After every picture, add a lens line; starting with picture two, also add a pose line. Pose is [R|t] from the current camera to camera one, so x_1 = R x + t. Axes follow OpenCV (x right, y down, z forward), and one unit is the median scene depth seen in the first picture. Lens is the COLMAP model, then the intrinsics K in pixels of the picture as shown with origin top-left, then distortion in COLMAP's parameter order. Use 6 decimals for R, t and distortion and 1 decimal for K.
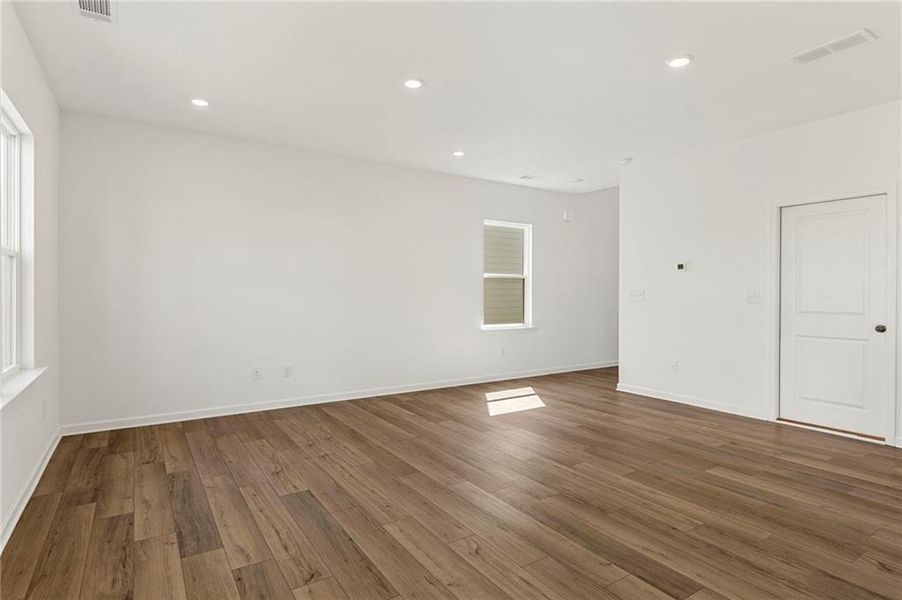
lens RADIAL K [[470.7, 0, 451.0], [0, 470.7, 300.0], [0, 0, 1]] dist [-0.000105, -0.000150]
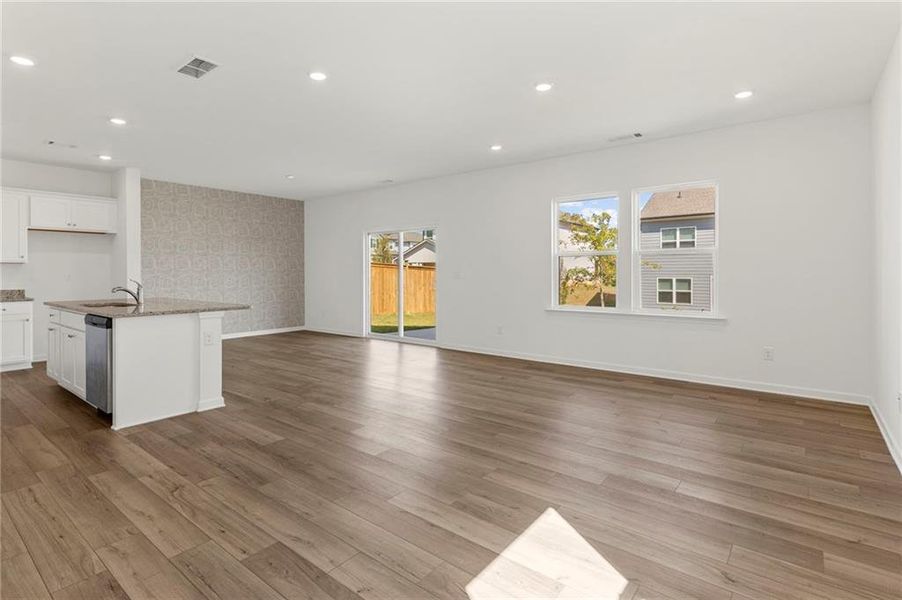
lens RADIAL K [[441.7, 0, 450.8], [0, 441.7, 269.0], [0, 0, 1]] dist [-0.000329, -0.000023]
pose [[-0.949508, -0.004146, -0.313717, 0.494733], [-0.007821, 0.999915, 0.010455, -0.031906], [0.313647, 0.012381, -0.949459, 2.036768]]
